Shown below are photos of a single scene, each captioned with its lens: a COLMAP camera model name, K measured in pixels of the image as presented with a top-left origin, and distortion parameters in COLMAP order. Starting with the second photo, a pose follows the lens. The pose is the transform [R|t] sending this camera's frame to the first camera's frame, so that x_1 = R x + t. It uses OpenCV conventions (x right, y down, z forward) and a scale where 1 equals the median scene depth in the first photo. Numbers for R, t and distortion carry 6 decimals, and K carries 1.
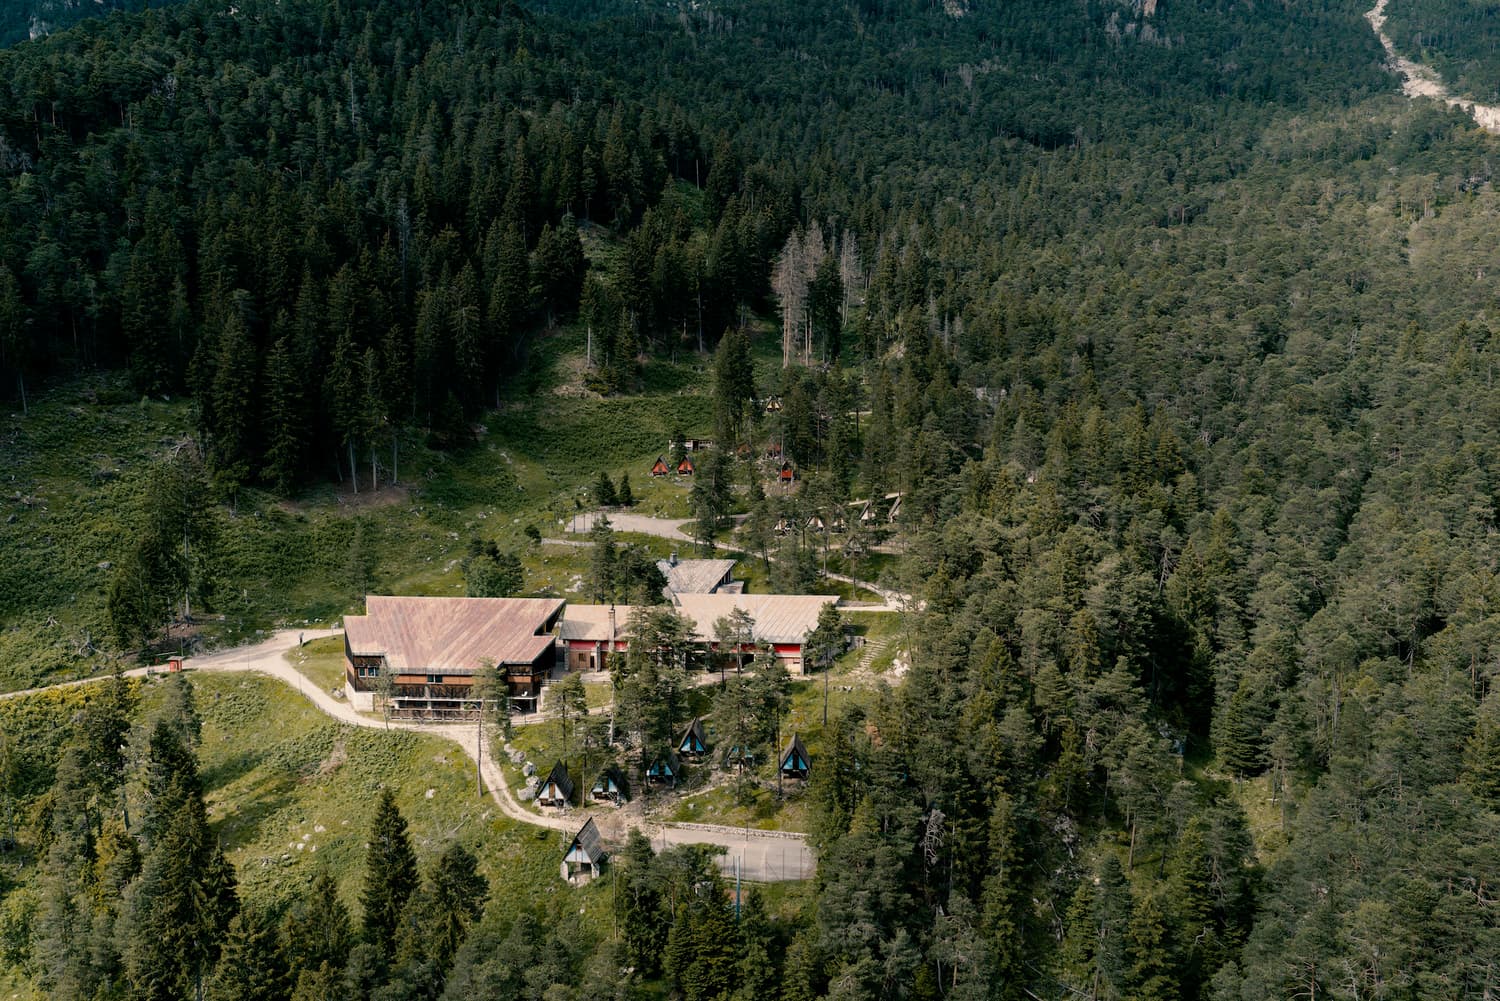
lens RADIAL K [[1228.7, 0, 750.0], [0, 1228.7, 500.5], [0, 0, 1]] dist [-0.004505, -0.004305]
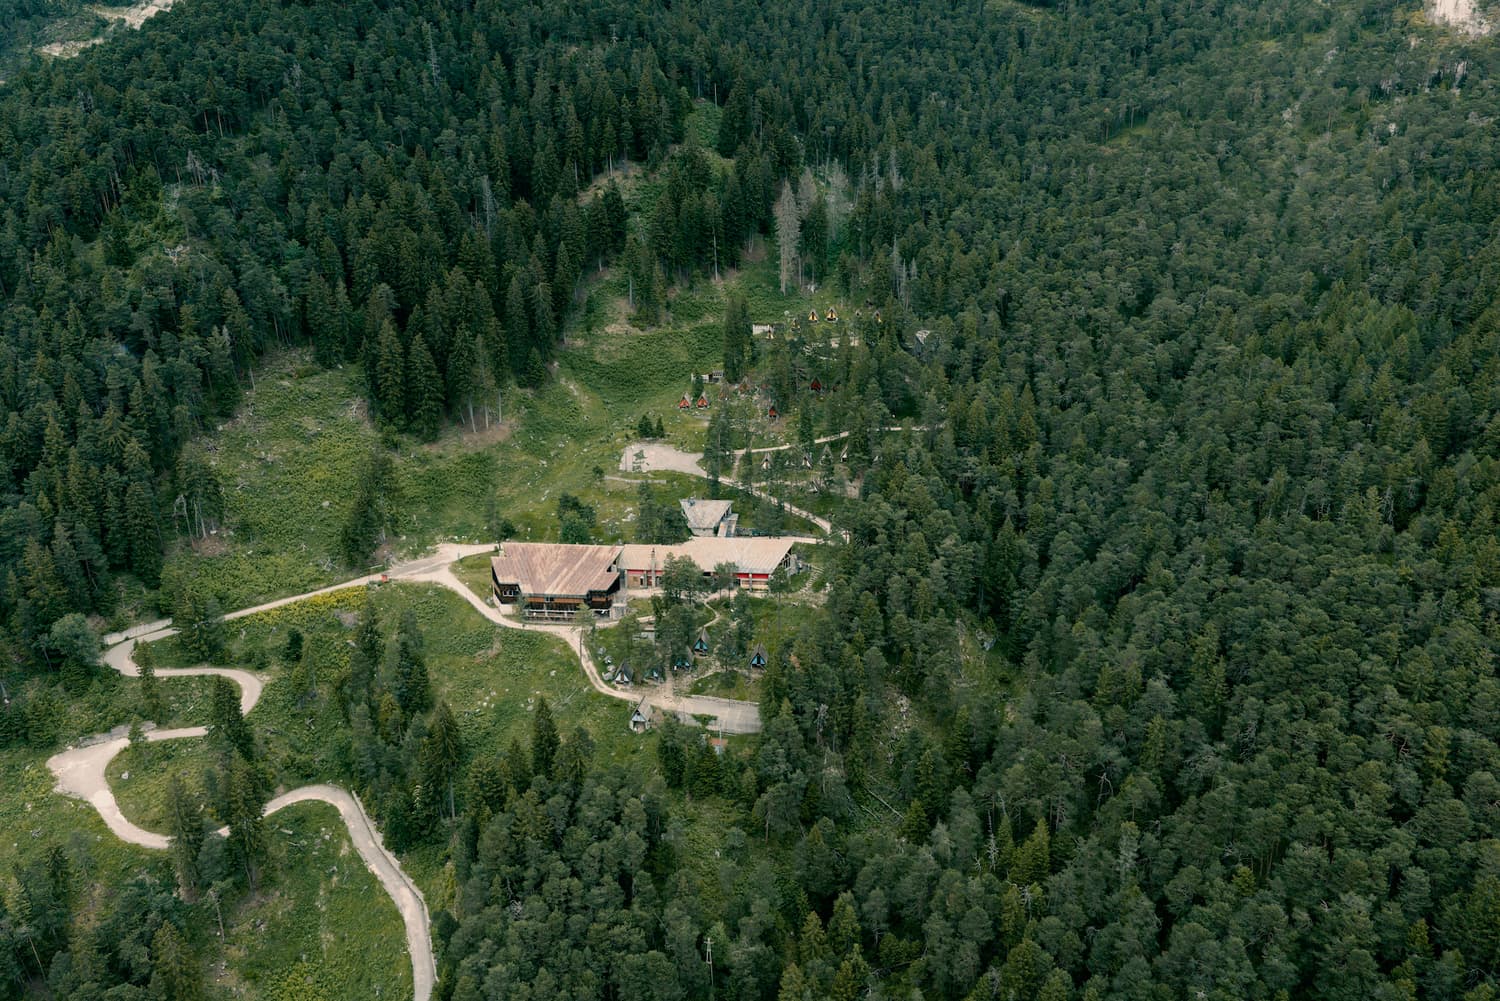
lens RADIAL K [[1228.7, 0, 750.0], [0, 1228.7, 500.5], [0, 0, 1]] dist [-0.004505, -0.004305]
pose [[0.999571, 0.007715, -0.028250, 0.061633], [-0.000984, 0.972973, 0.230919, -0.354400], [0.029268, -0.230792, 0.972563, -0.565108]]
